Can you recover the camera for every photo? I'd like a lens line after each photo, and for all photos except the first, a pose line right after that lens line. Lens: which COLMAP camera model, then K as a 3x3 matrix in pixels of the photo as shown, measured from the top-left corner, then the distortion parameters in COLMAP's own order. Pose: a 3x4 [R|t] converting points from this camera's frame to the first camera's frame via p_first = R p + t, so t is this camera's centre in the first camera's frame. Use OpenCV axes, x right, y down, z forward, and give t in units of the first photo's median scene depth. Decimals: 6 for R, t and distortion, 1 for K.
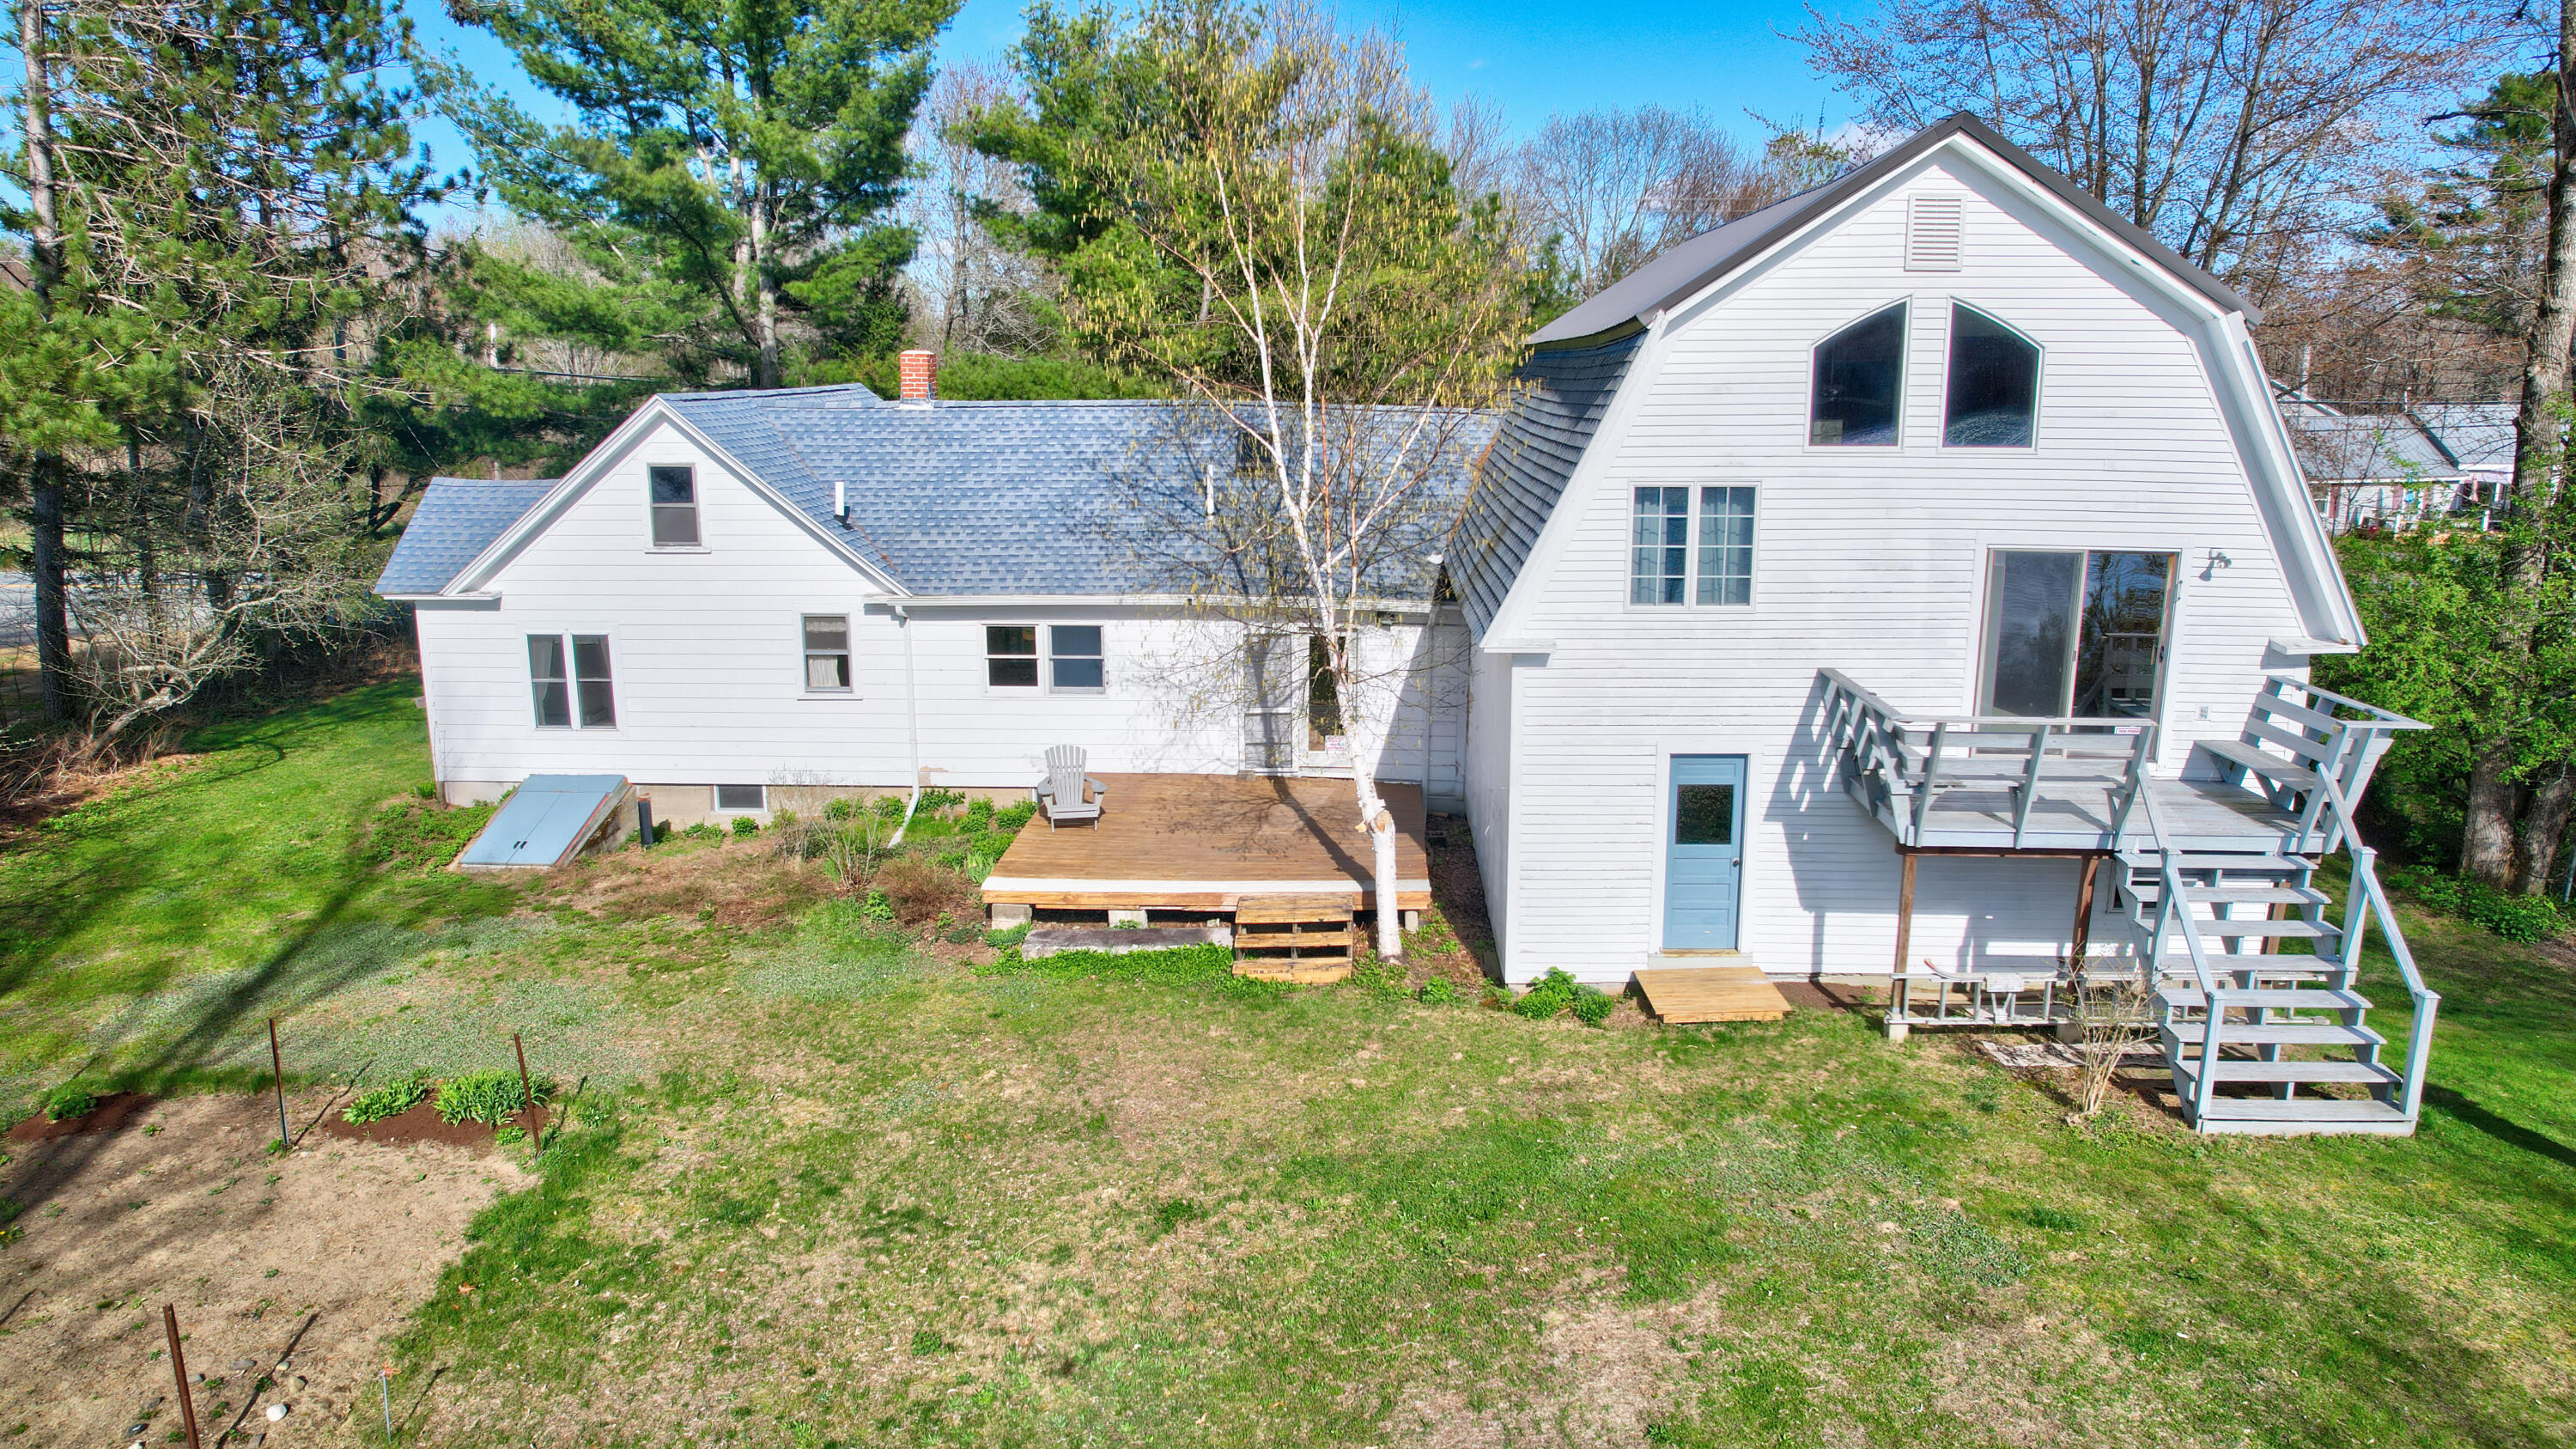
lens RADIAL K [[1645.2, 0, 1301.0], [0, 1645.2, 729.1], [0, 0, 1]] dist [-0.074572, 0.062319]
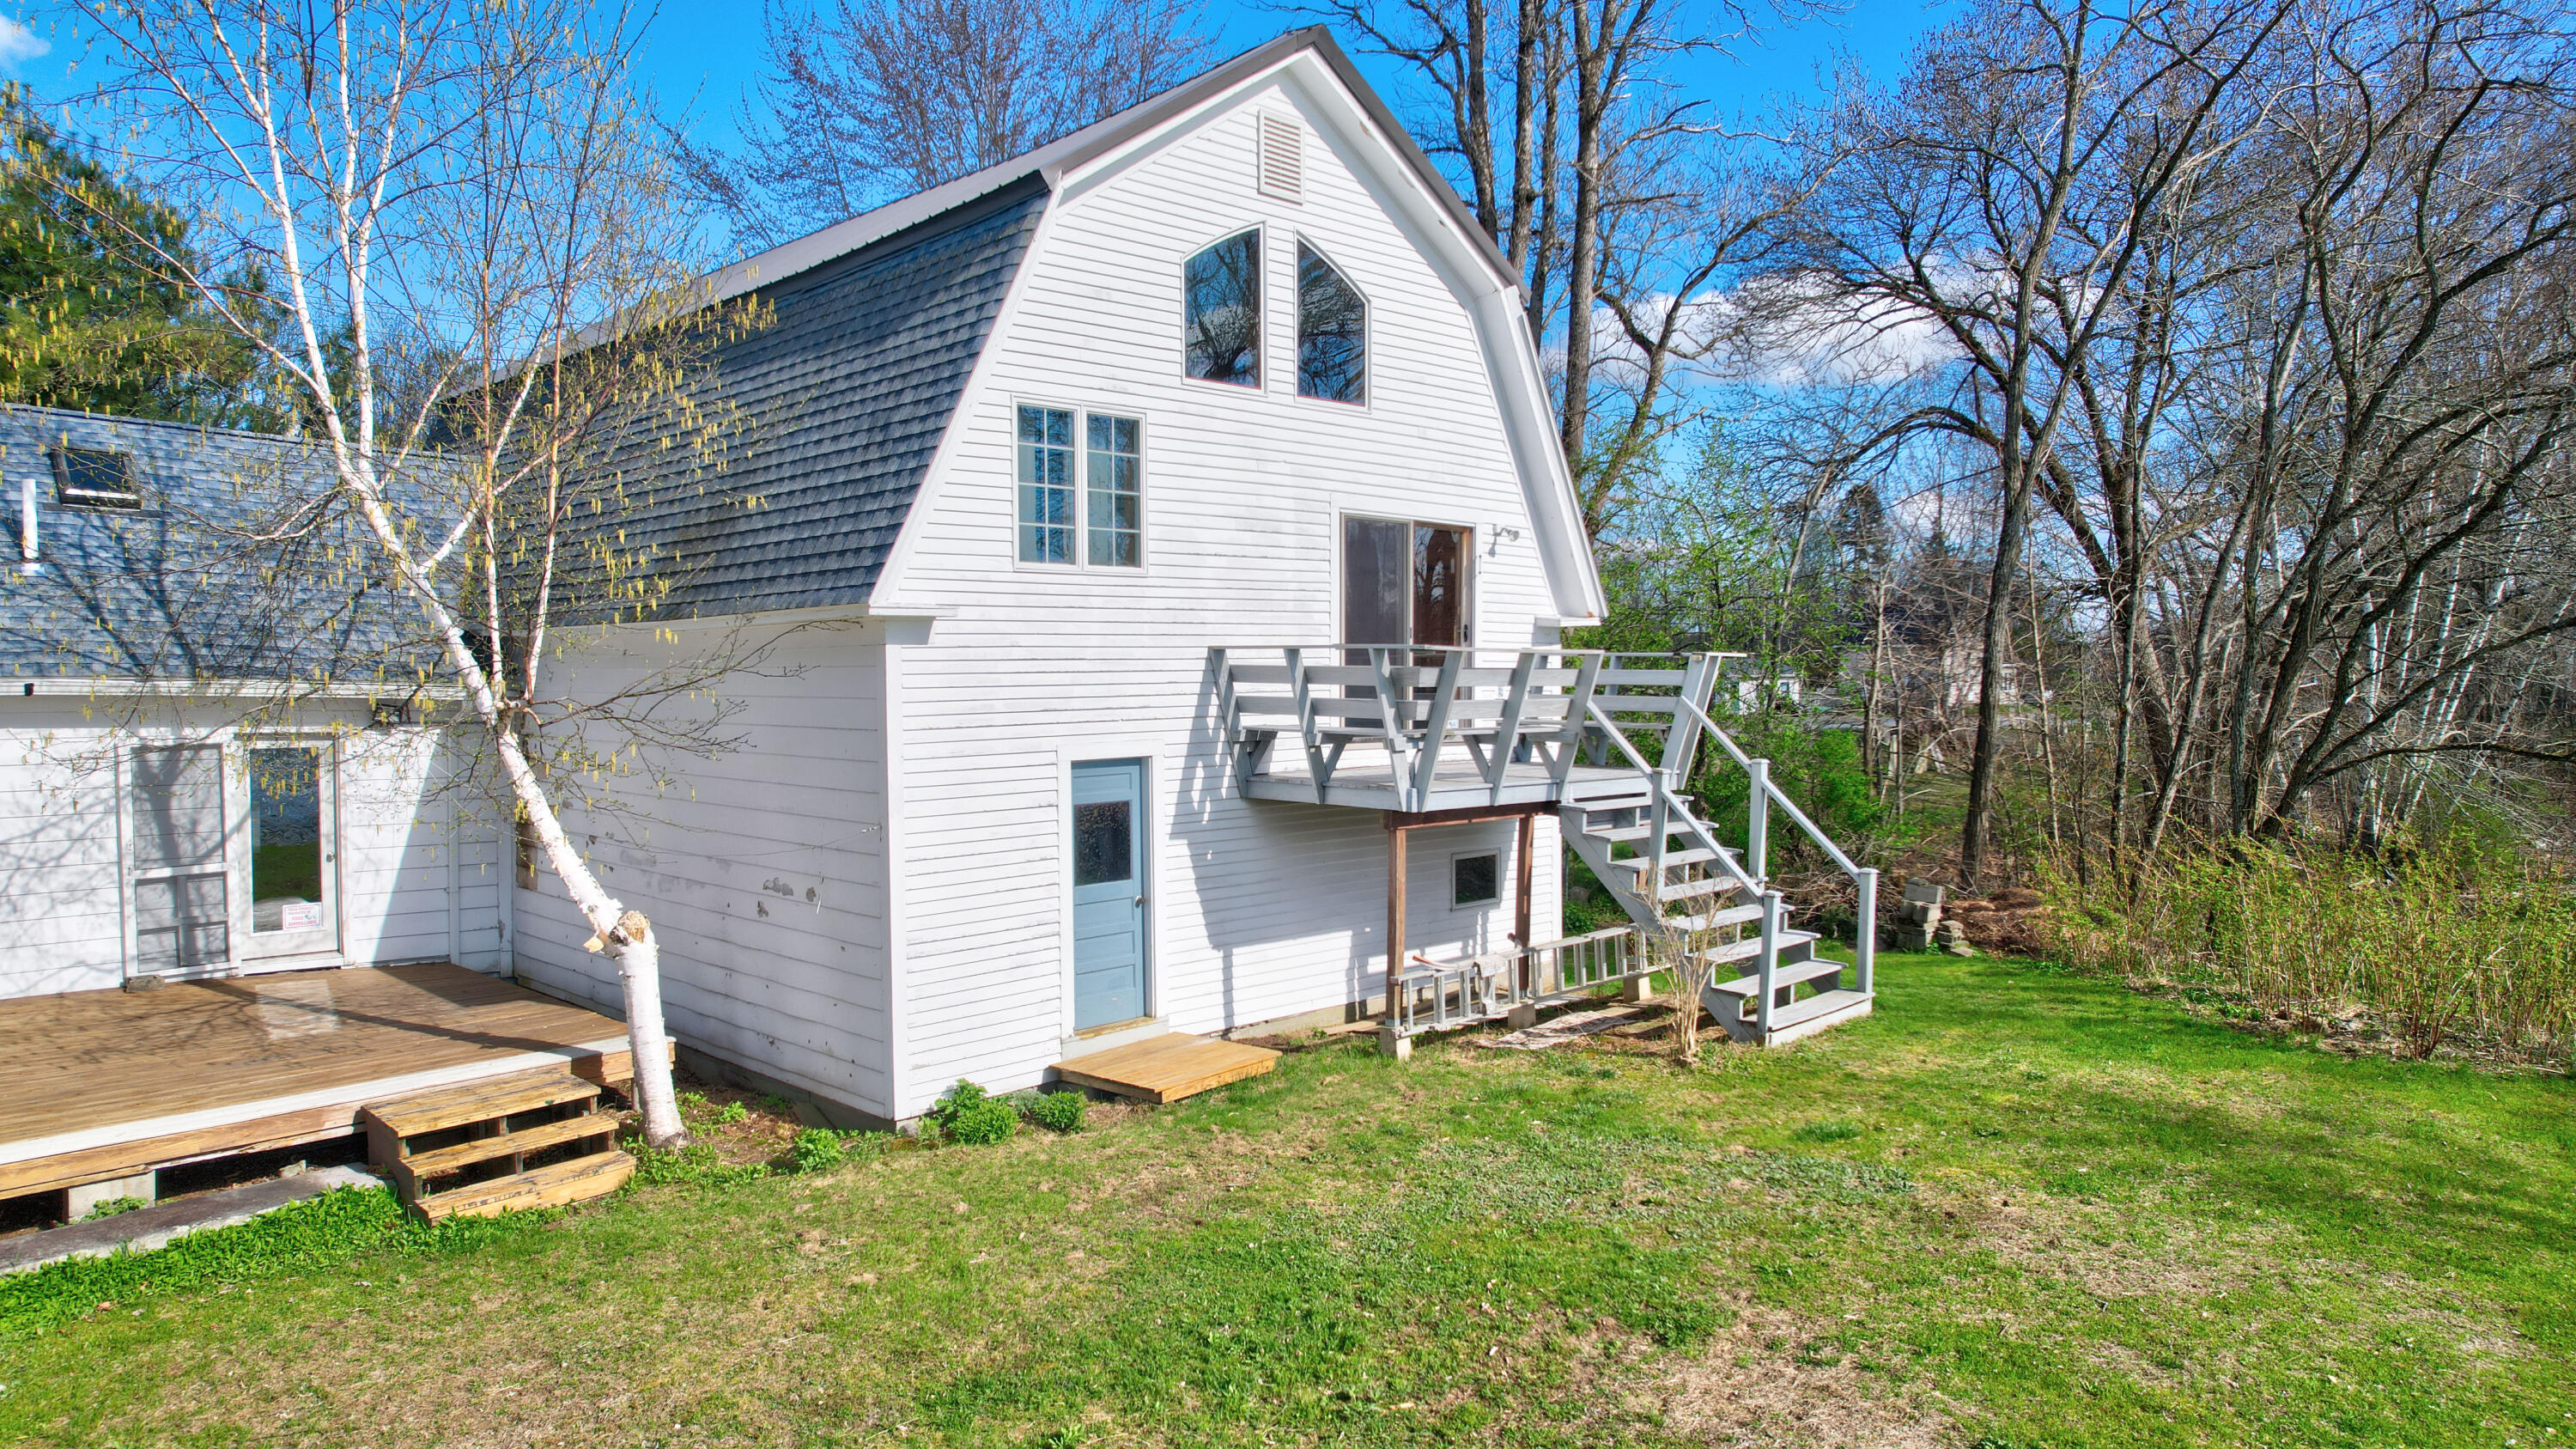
lens RADIAL K [[1645.2, 0, 1301.0], [0, 1645.2, 729.1], [0, 0, 1]] dist [-0.074572, 0.062319]
pose [[0.671980, -0.029421, 0.739985, -0.261213], [0.159968, 0.981388, -0.106248, 0.096639], [-0.723086, 0.189771, 0.664179, 0.408096]]
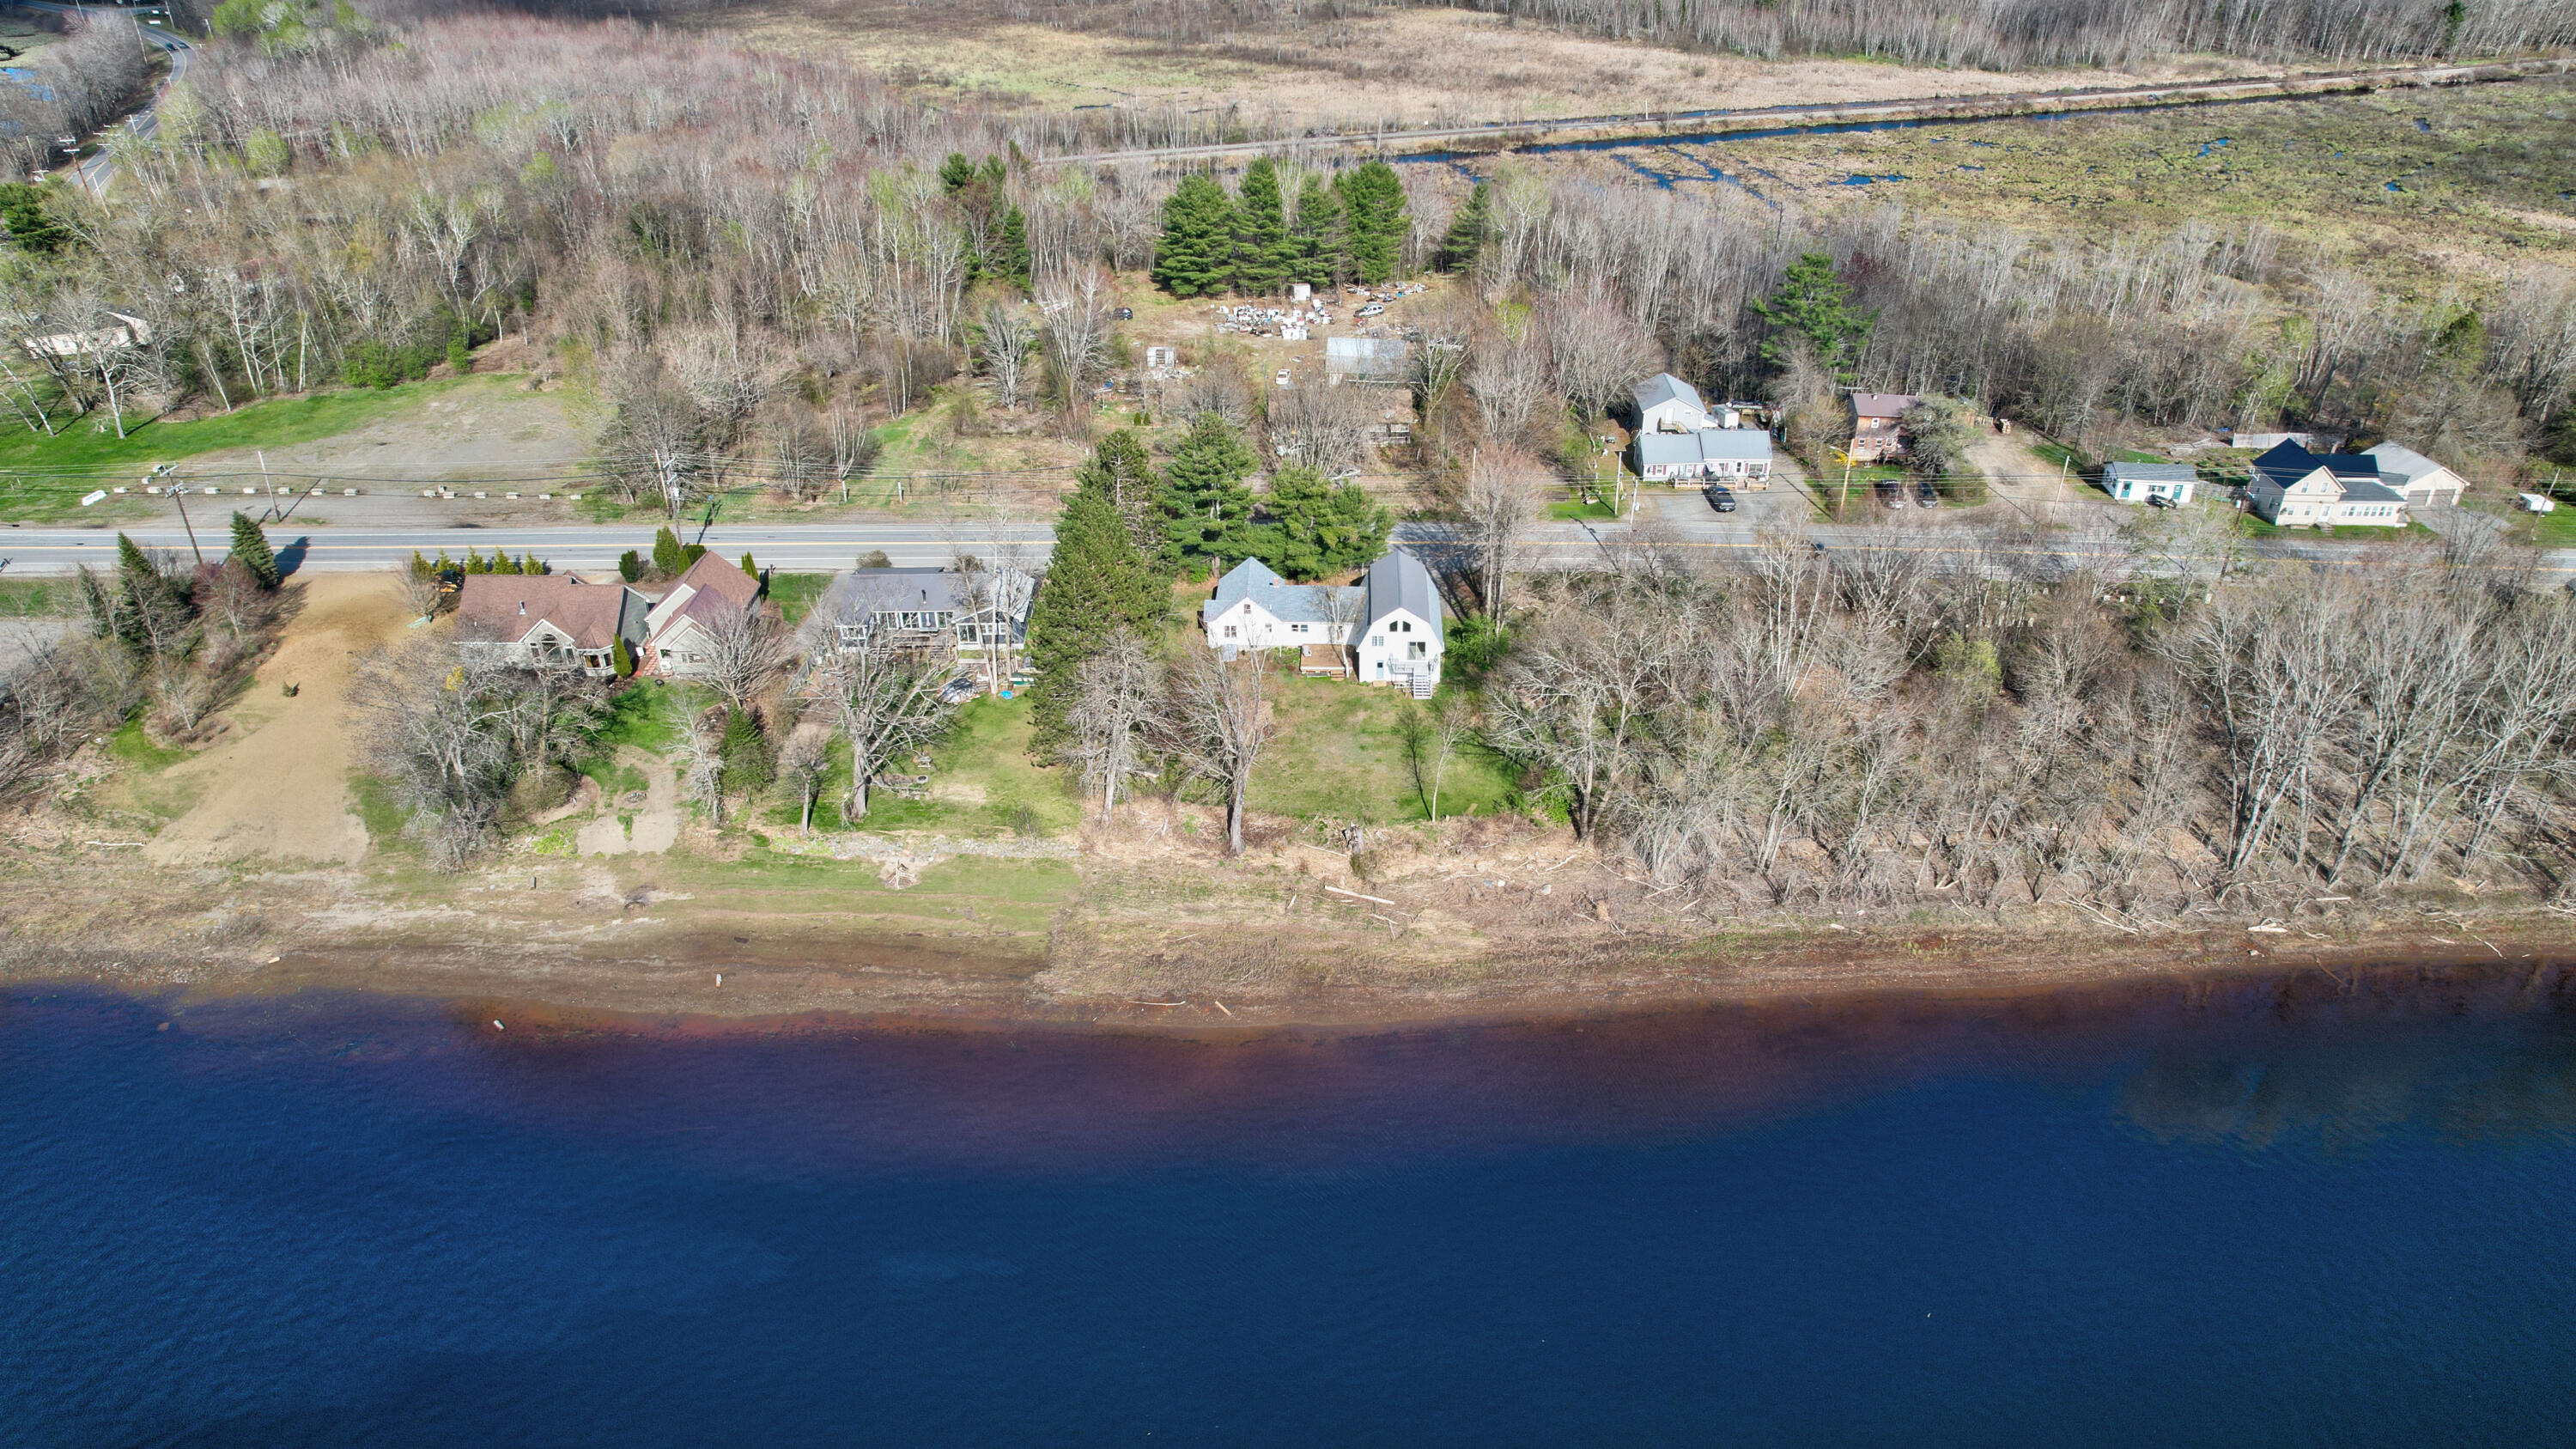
lens RADIAL K [[1645.2, 0, 1301.0], [0, 1645.2, 729.1], [0, 0, 1]] dist [-0.074572, 0.062319]
pose [[0.999826, -0.012261, 0.014051, -0.364380], [0.007177, 0.948434, 0.316892, -2.682262], [-0.017212, -0.316736, 0.948358, -8.368966]]
